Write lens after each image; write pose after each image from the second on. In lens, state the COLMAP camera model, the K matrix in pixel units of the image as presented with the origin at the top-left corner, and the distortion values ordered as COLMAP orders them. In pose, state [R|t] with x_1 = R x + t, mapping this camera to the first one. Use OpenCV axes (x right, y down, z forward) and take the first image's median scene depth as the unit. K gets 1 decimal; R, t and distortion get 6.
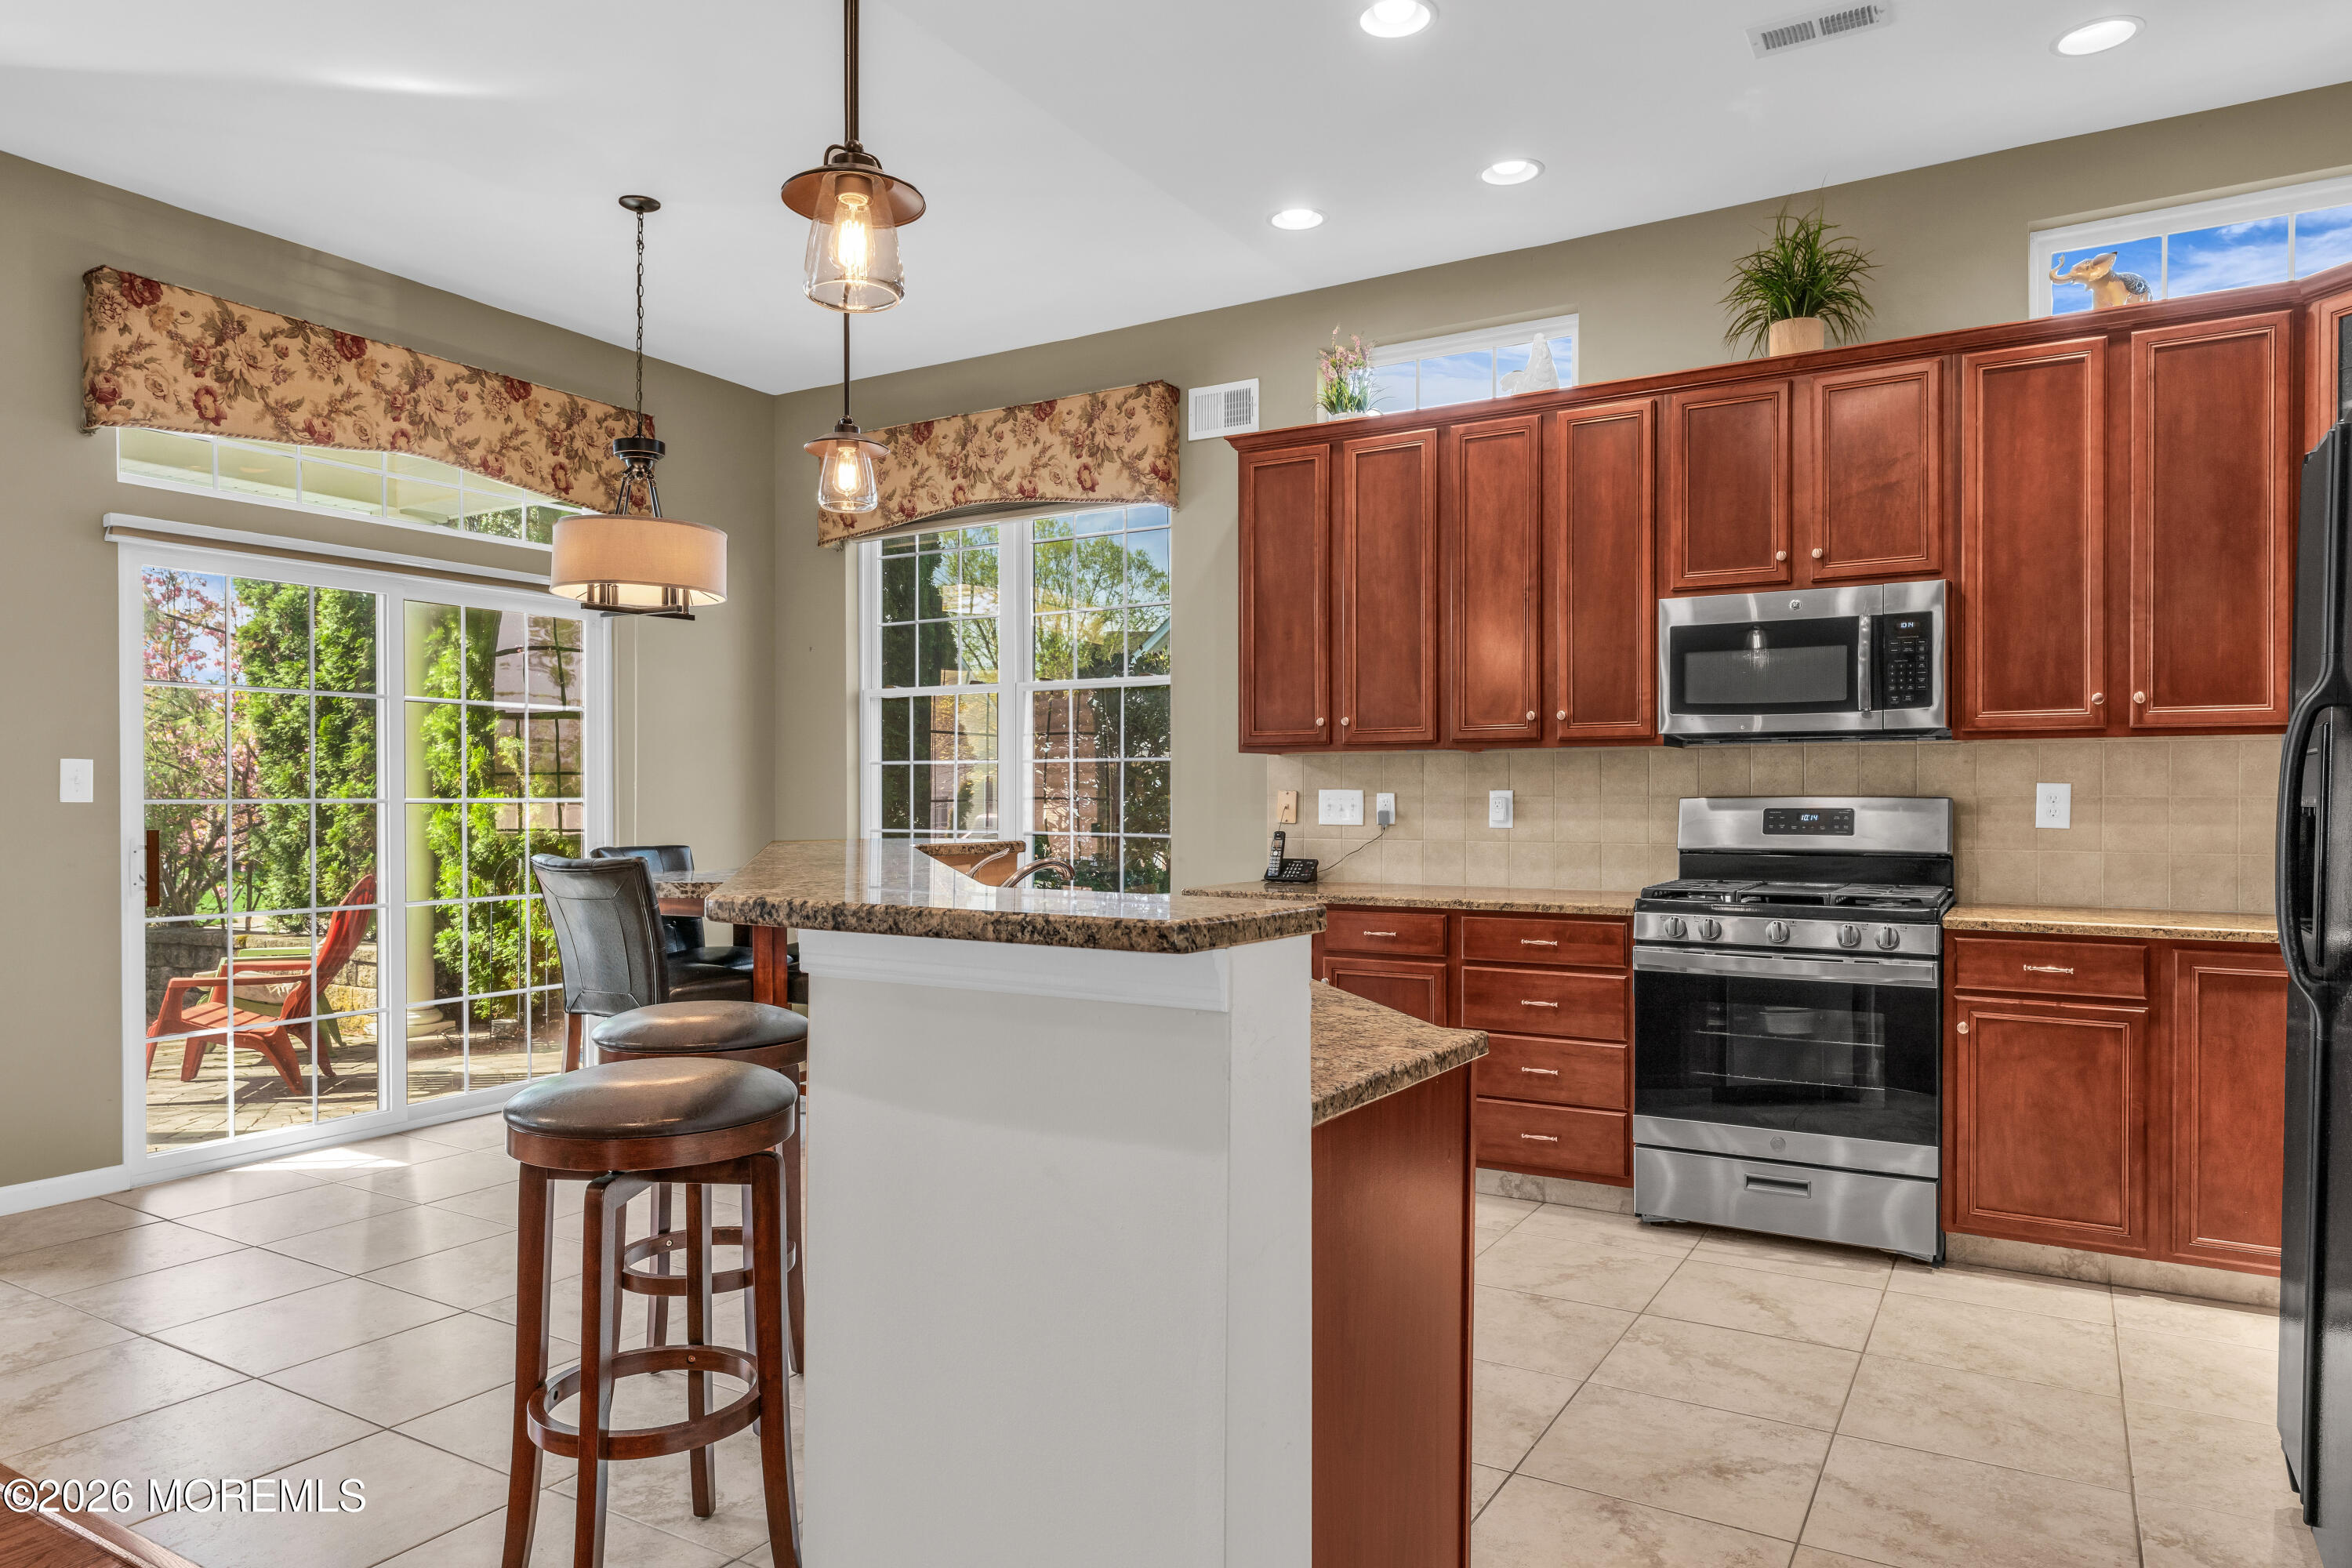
lens RADIAL K [[1443.3, 0, 1168.6], [0, 1443.3, 800.5], [0, 0, 1]] dist [0.004032, -0.002718]
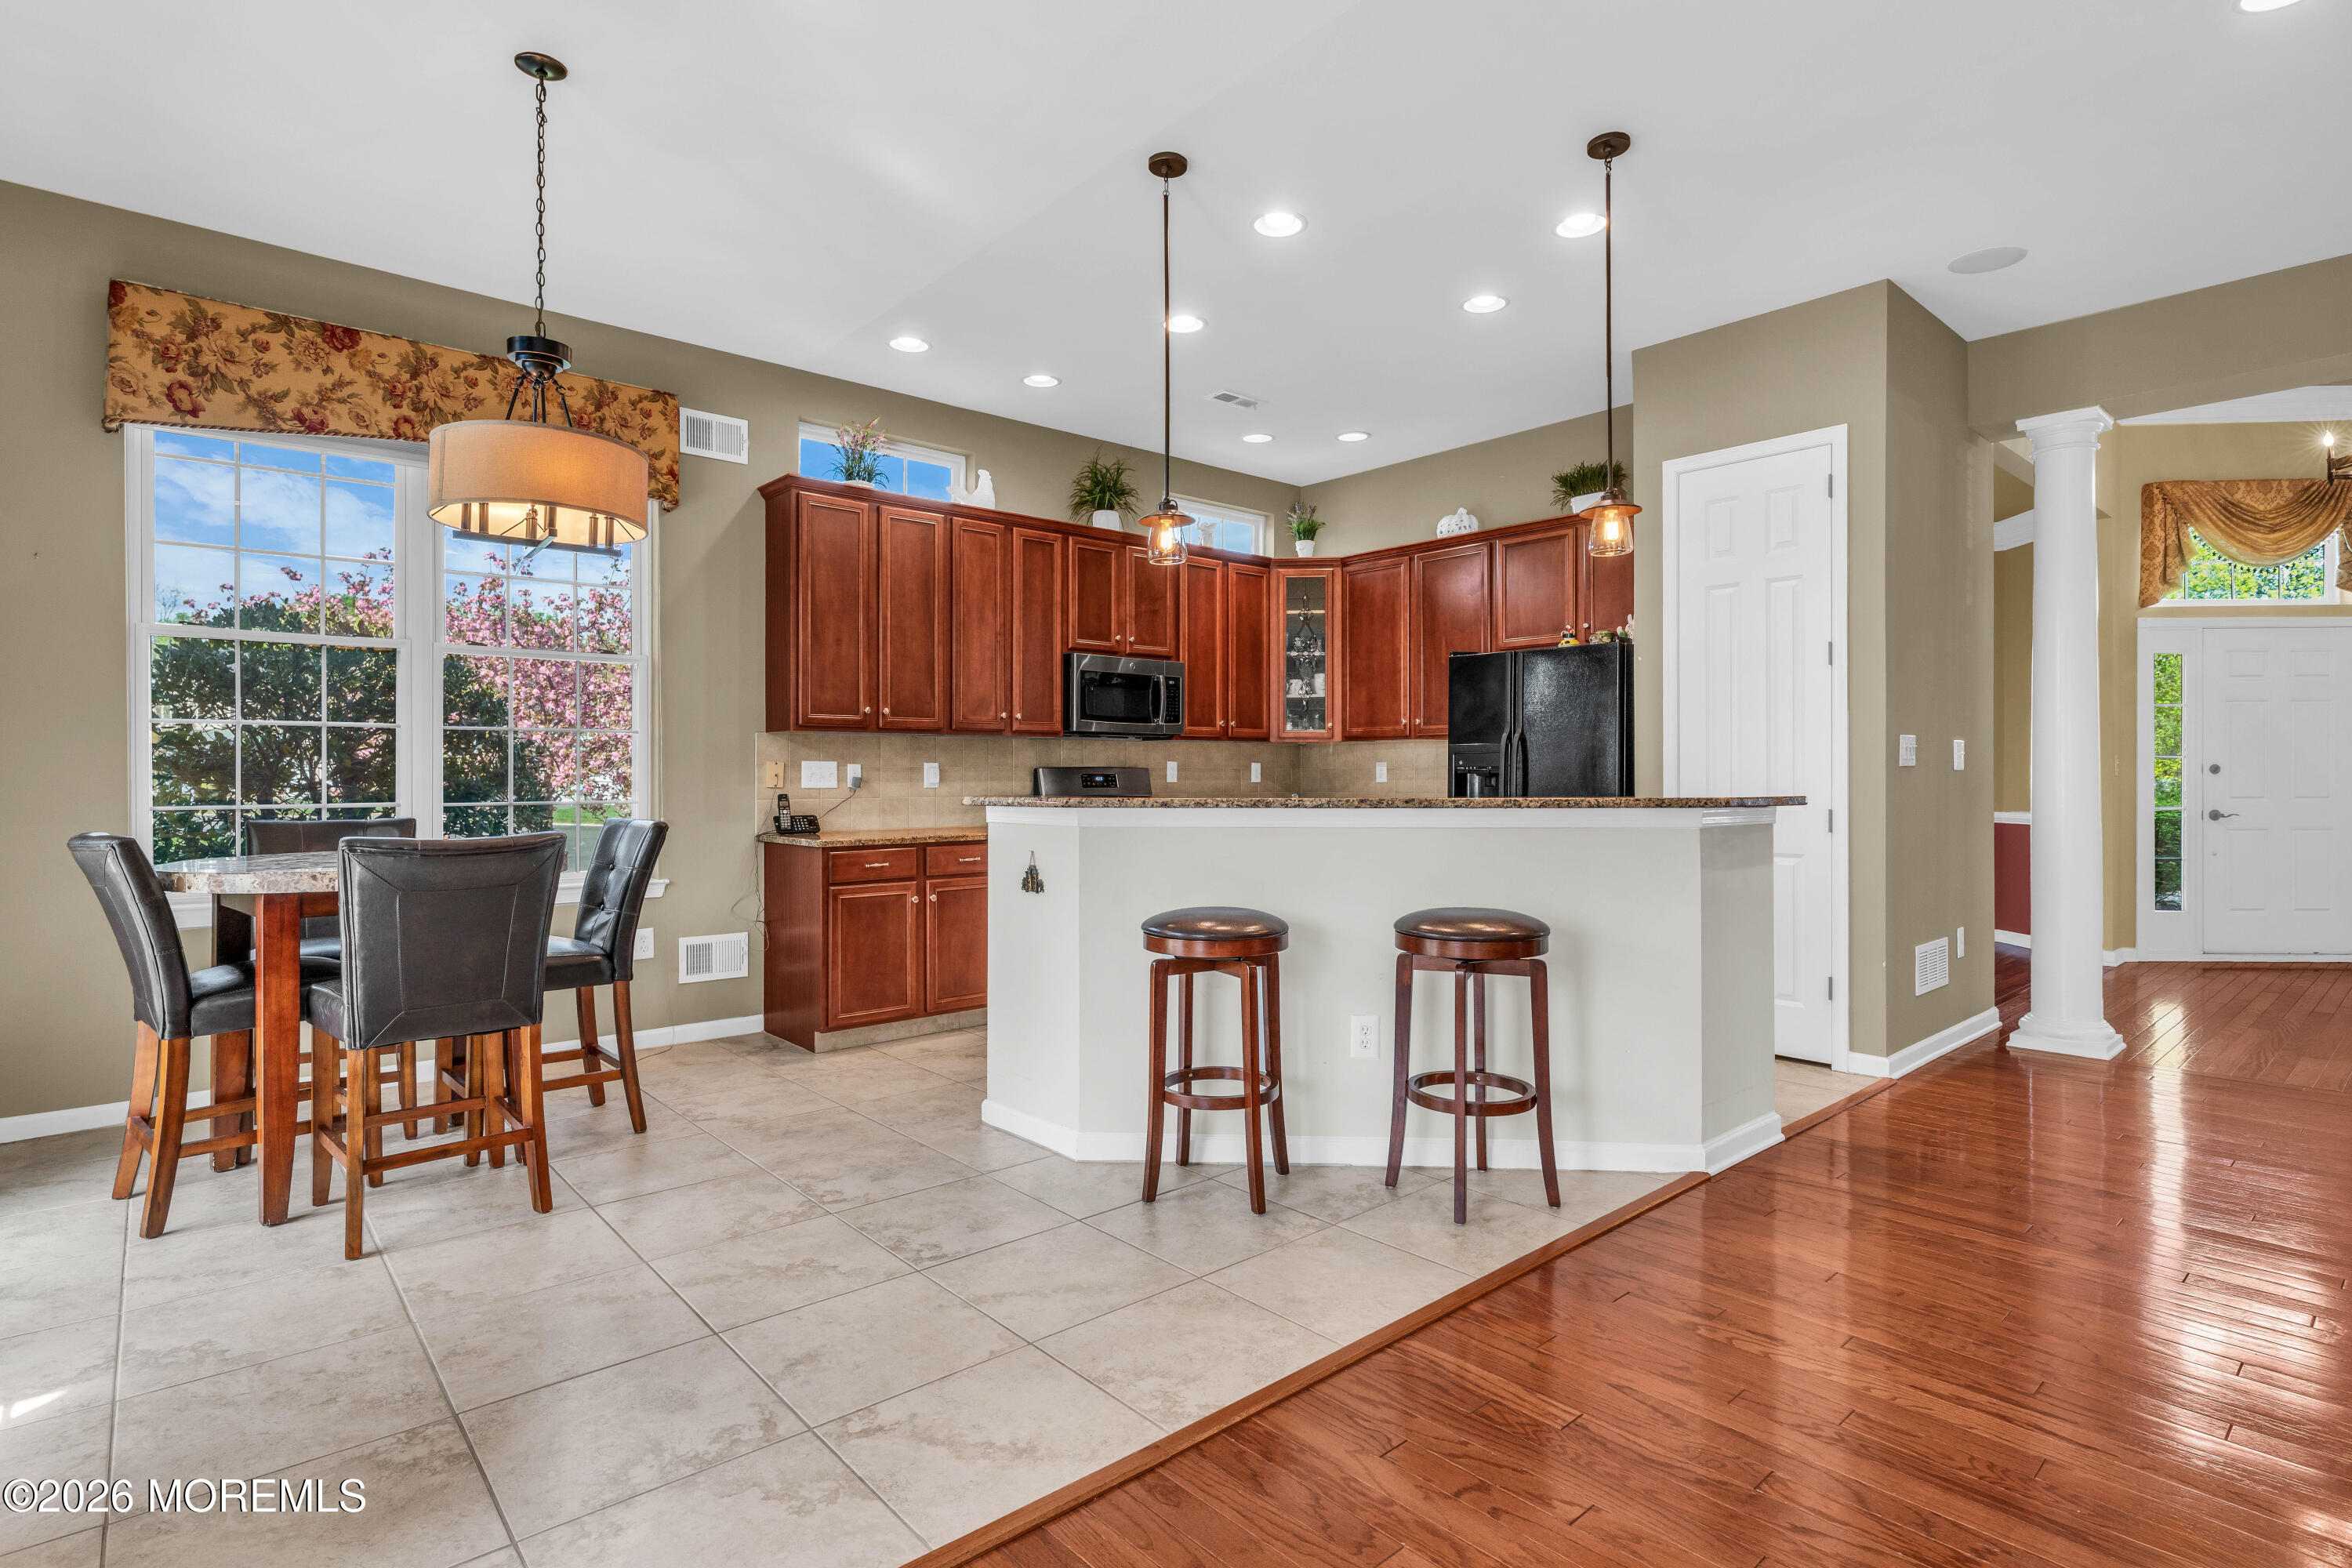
lens RADIAL K [[1168.3, 0, 1176.2], [0, 1168.3, 773.6], [0, 0, 1]] dist [0.002845, -0.002015]
pose [[0.303222, -0.001027, 0.952919, -0.860578], [0.003230, 0.999995, 0.000050, 0.005210], [-0.952914, 0.003063, 0.303224, 0.408085]]
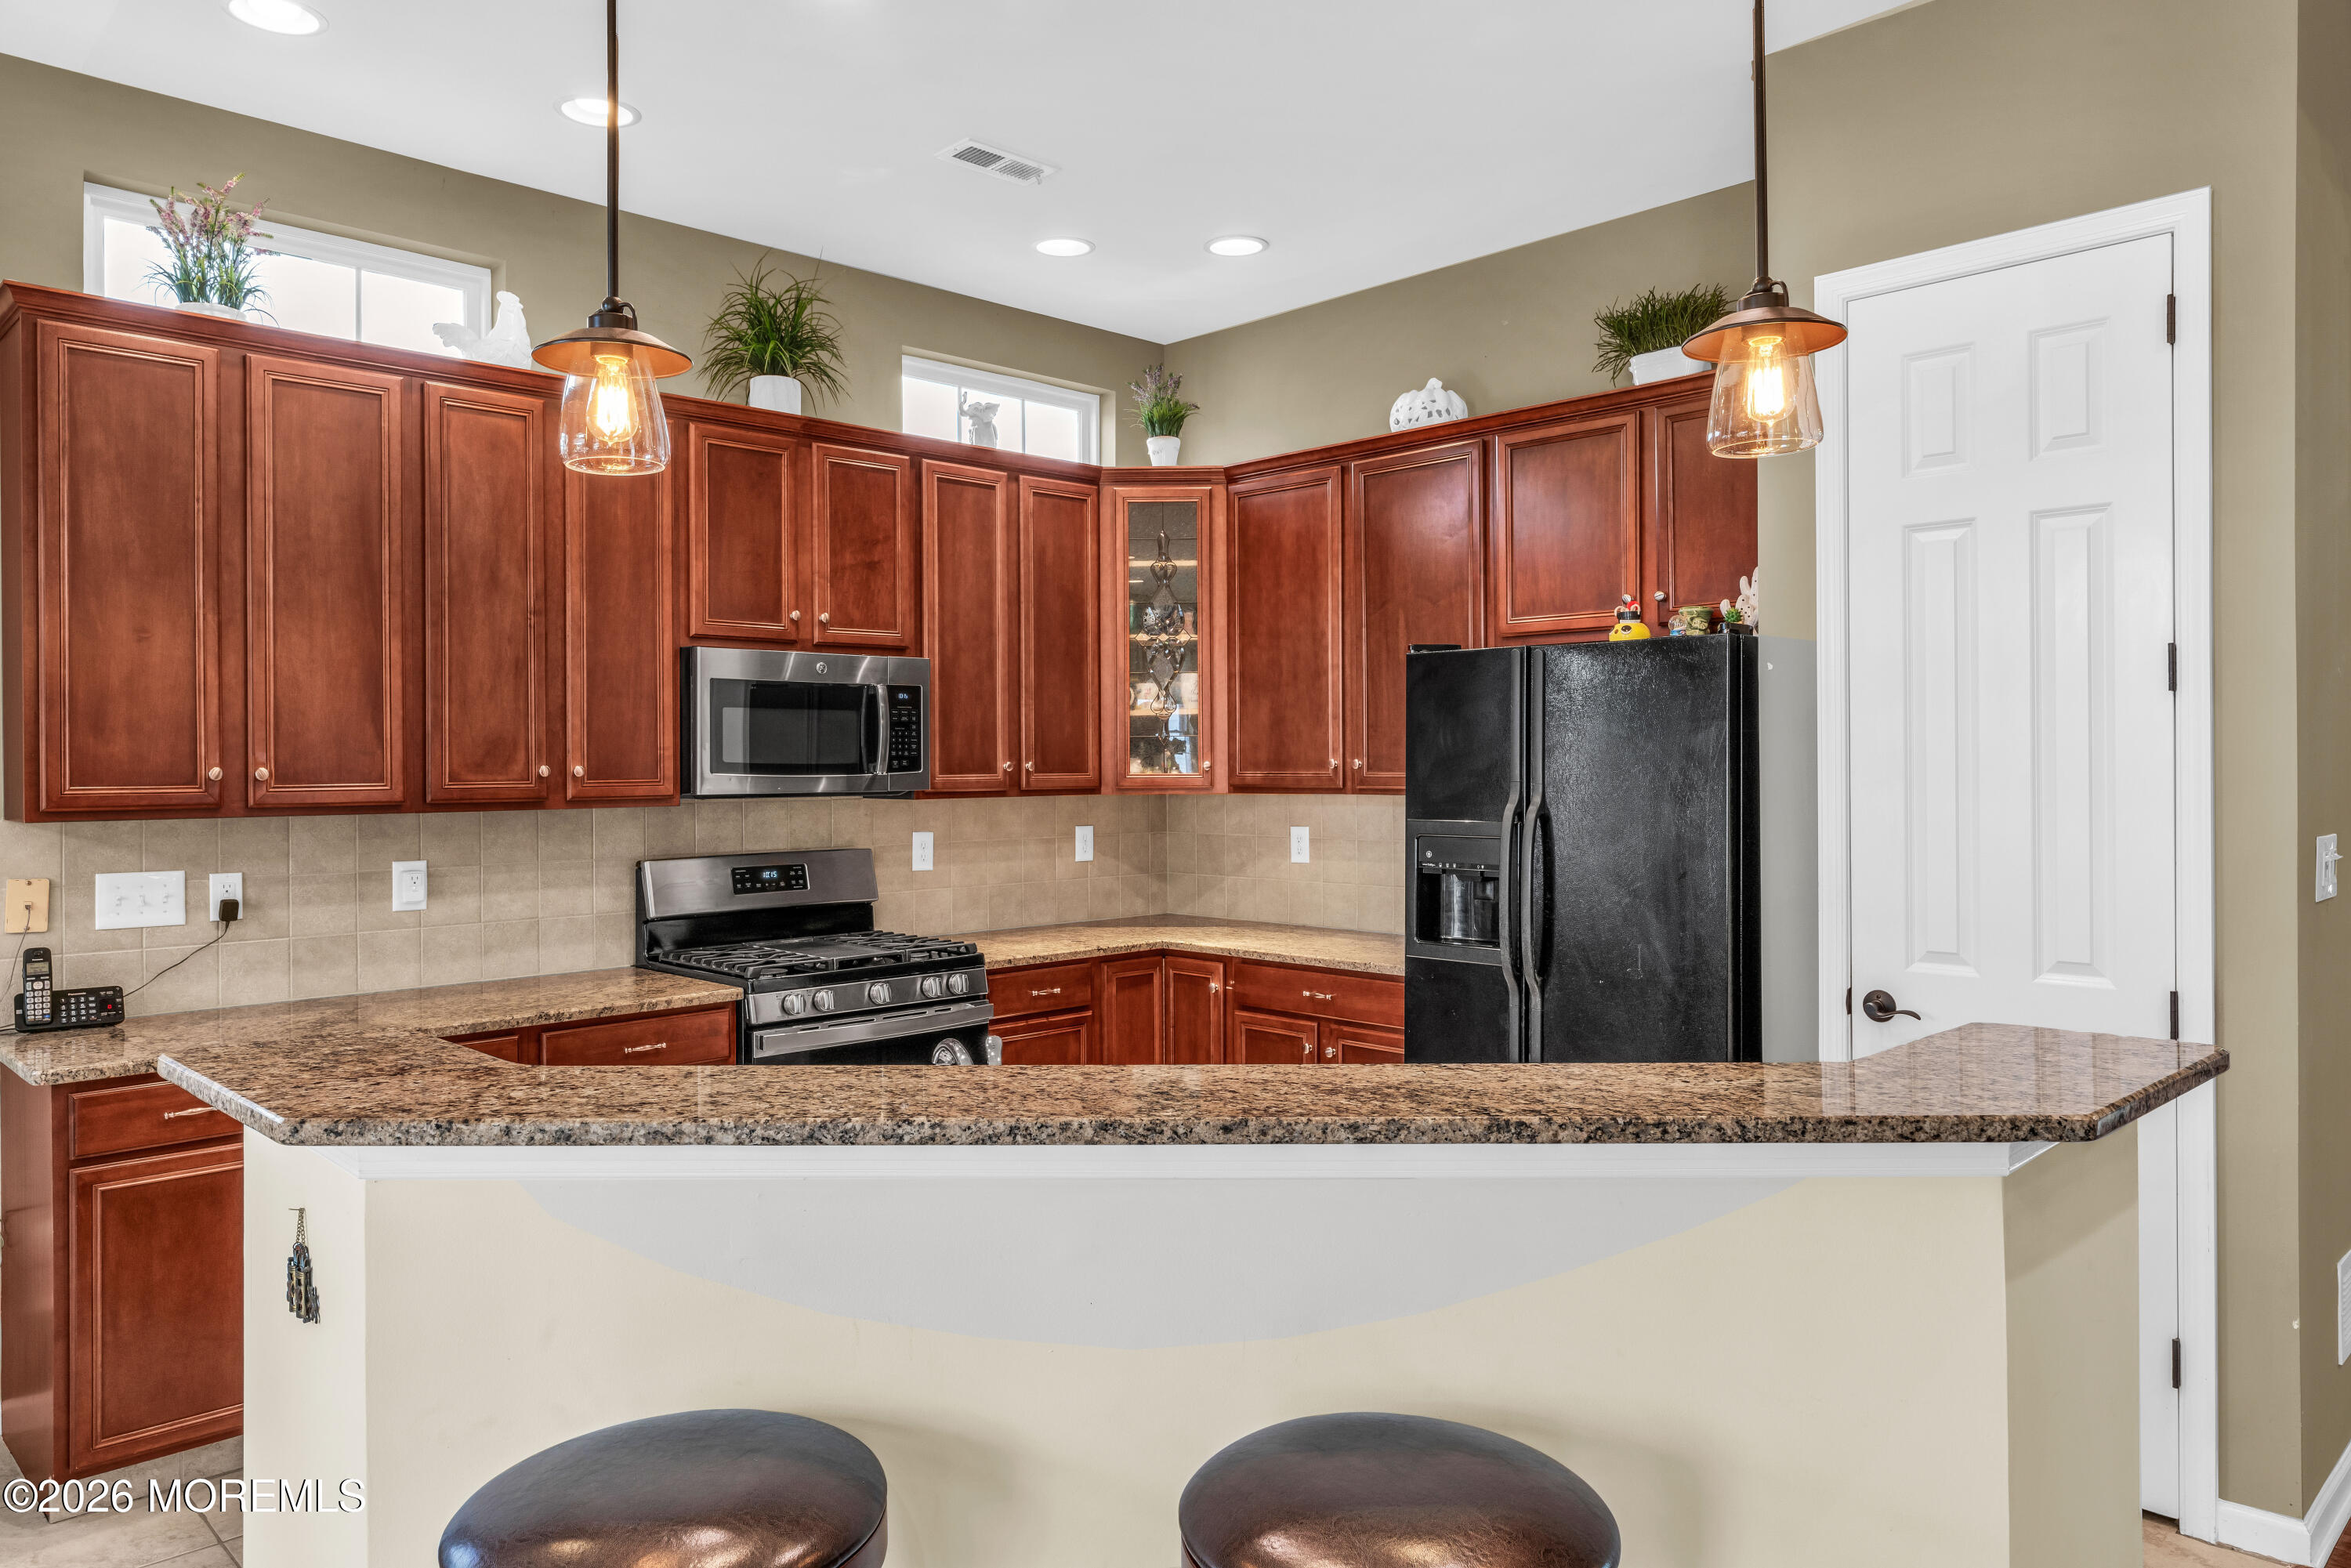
lens RADIAL K [[1564.2, 0, 1171.0], [0, 1564.2, 764.4], [0, 0, 1]] dist [-0.001262, 0.007754]
pose [[0.252819, -0.004417, 0.967504, -0.479565], [0.008174, 0.999964, 0.002429, -0.058340], [-0.967479, 0.007294, 0.252846, 0.413818]]
